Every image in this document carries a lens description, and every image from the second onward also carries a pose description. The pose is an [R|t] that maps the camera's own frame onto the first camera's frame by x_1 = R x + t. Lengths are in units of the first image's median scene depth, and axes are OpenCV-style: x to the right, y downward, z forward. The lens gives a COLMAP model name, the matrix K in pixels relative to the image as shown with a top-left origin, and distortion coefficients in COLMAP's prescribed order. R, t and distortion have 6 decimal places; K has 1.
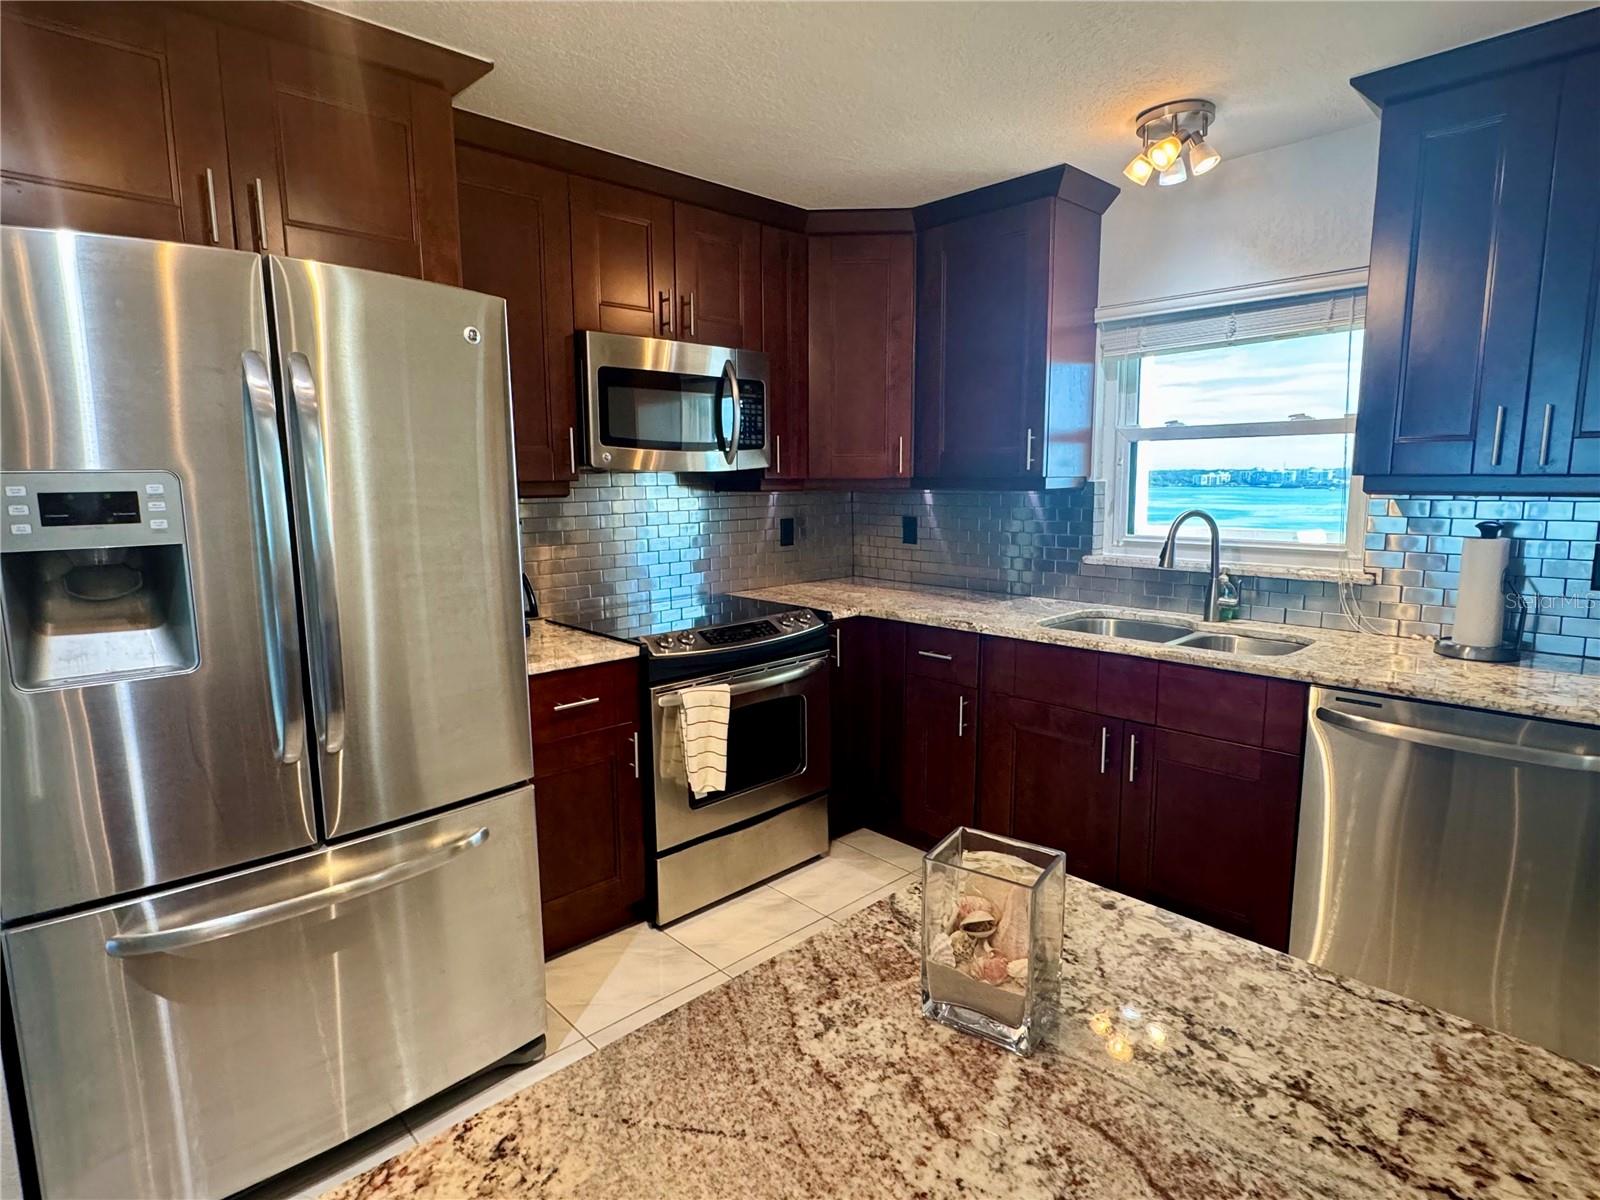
lens RADIAL K [[848.9, 0, 794.1], [0, 848.9, 590.4], [0, 0, 1]] dist [-0.000168, -0.000825]
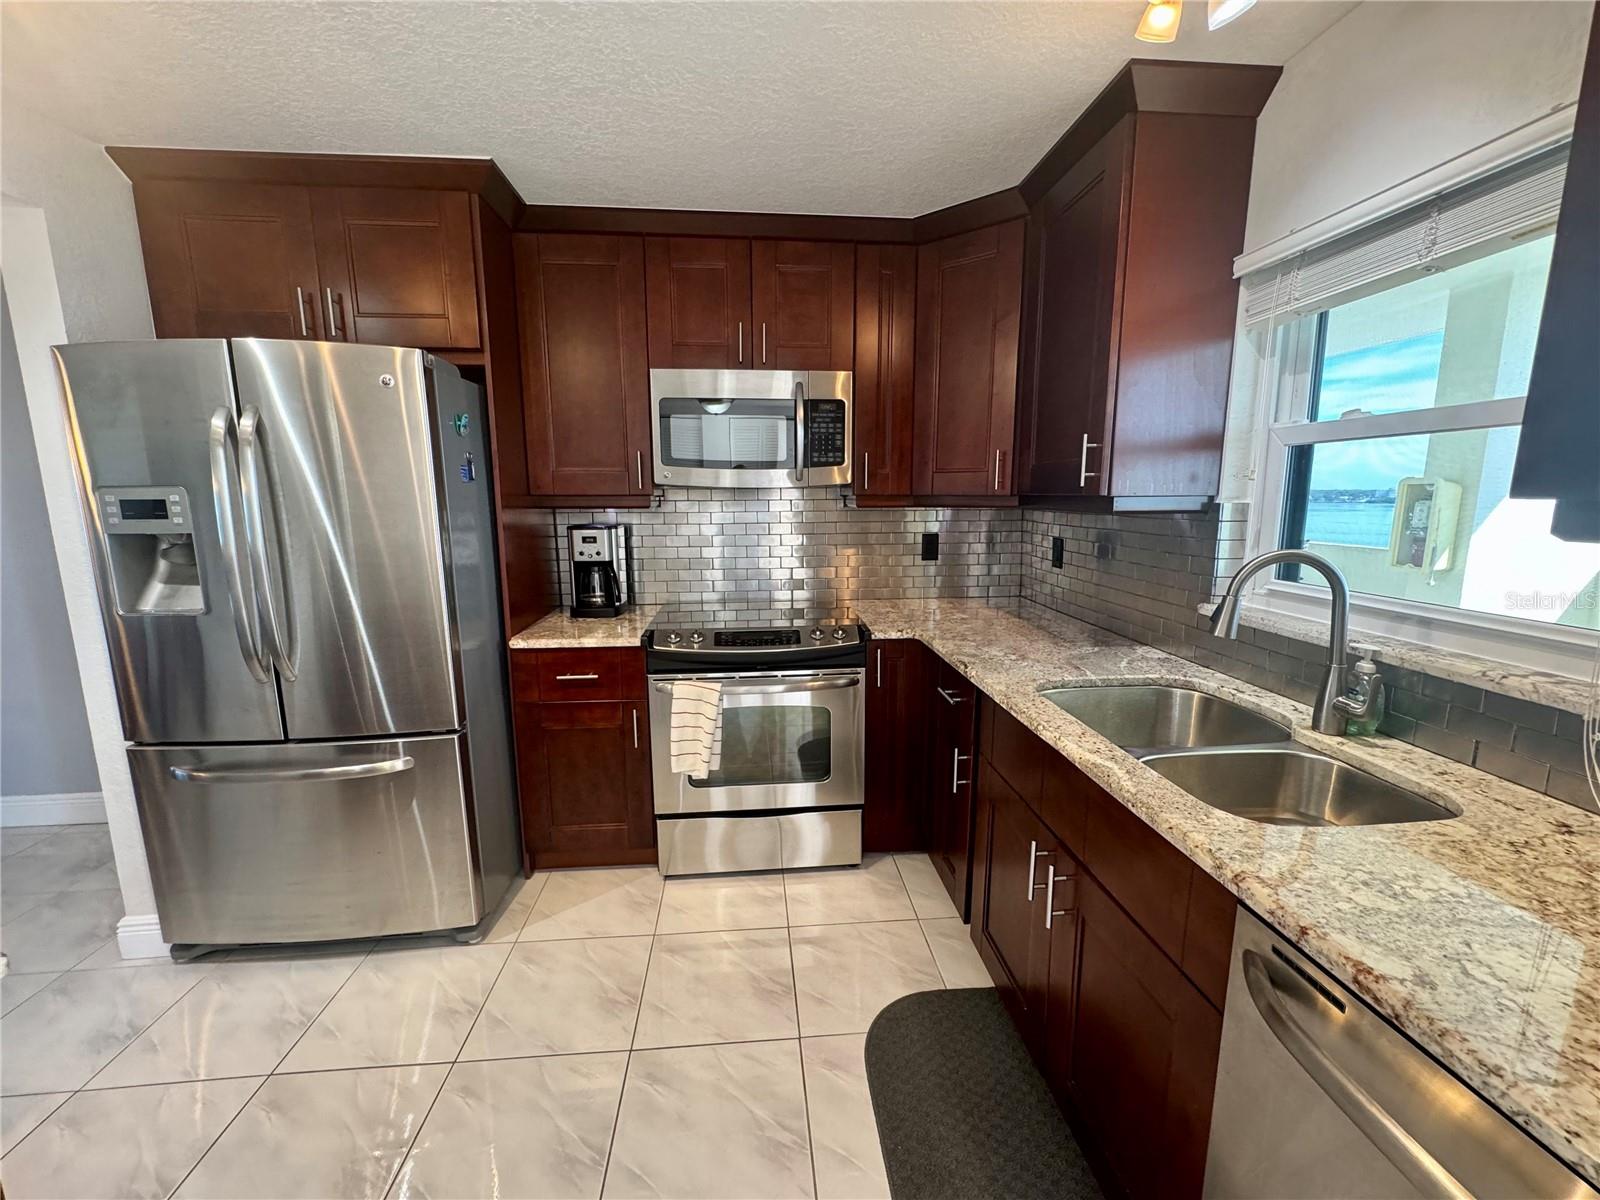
lens RADIAL K [[638.6, 0, 801.9], [0, 638.6, 595.2], [0, 0, 1]] dist [-0.002068, 0.000154]
pose [[0.784839, 0.105020, -0.610735, 0.537221], [-0.087948, 0.994436, 0.057981, -0.064790], [0.613427, 0.008207, 0.789709, 0.454742]]
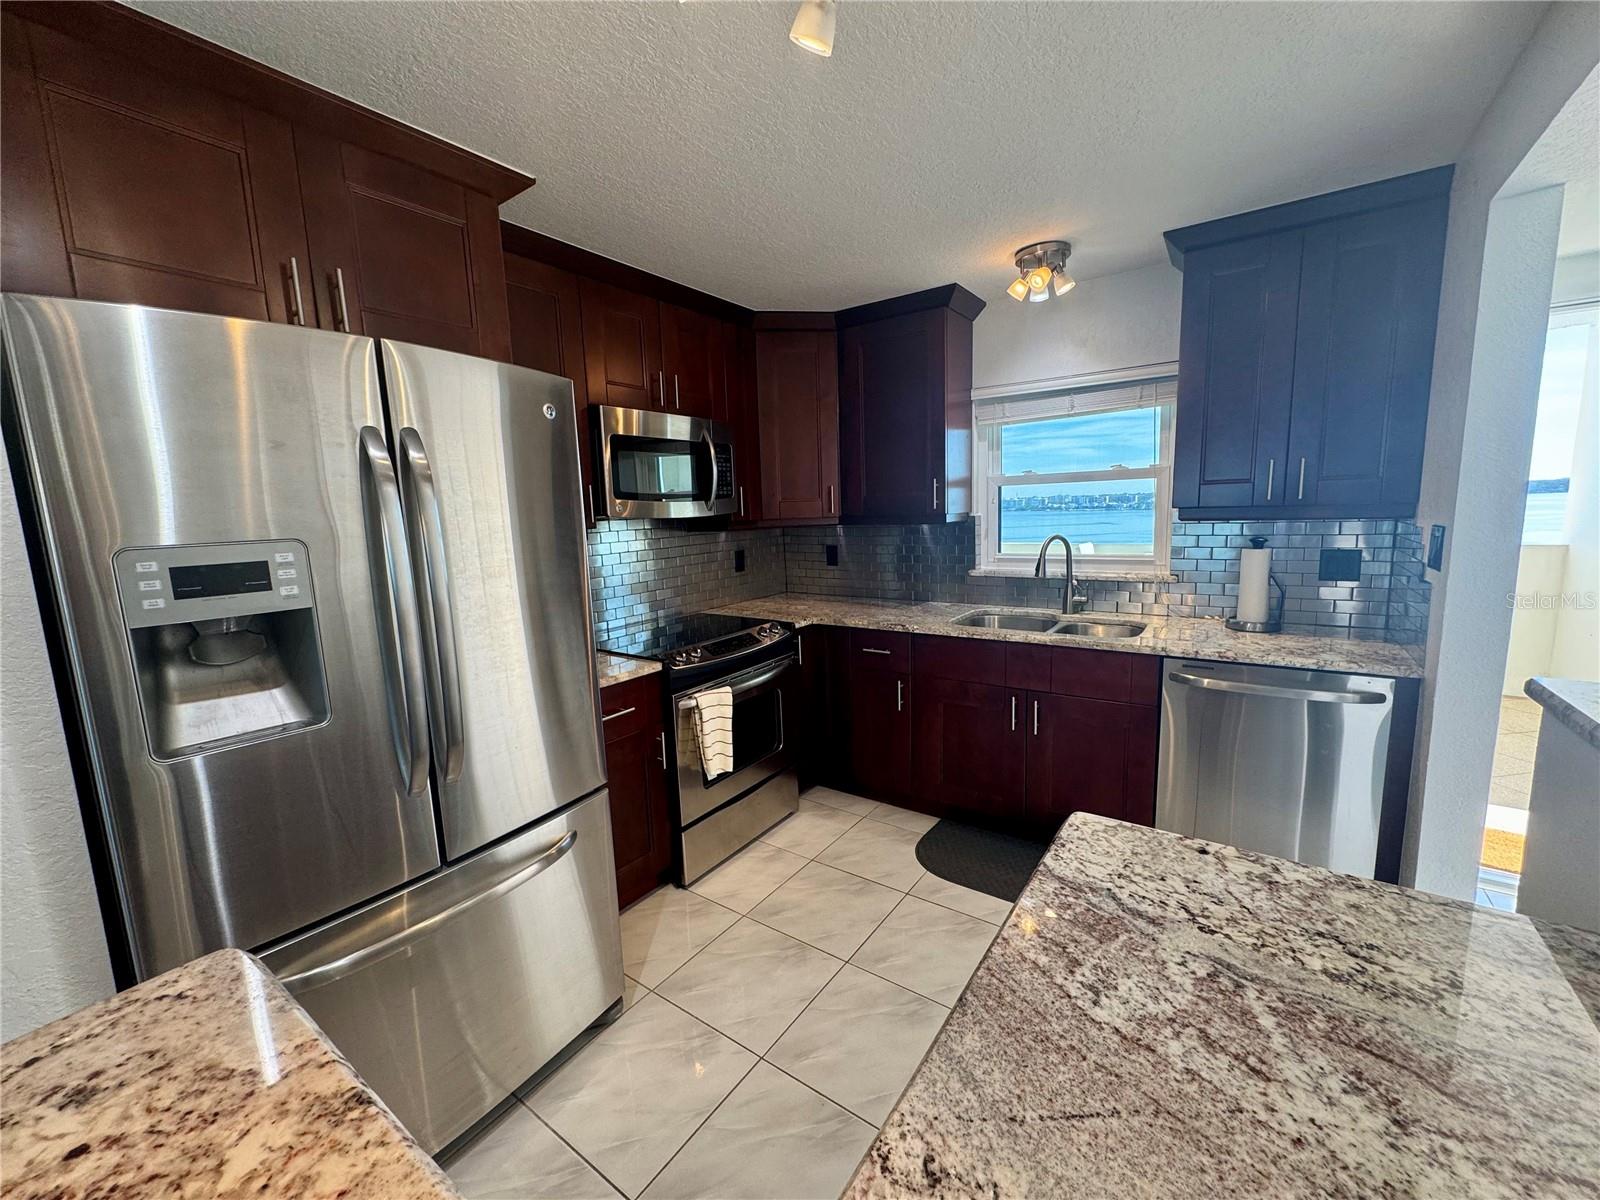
lens RADIAL K [[638.6, 0, 800.1], [0, 638.6, 593.4], [0, 0, 1]] dist [-0.002068, 0.000154]
pose [[0.980534, -0.051702, 0.189420, -0.161144], [0.052516, 0.998620, 0.000726, -0.024198], [-0.189196, 0.009235, 0.981896, 0.057021]]
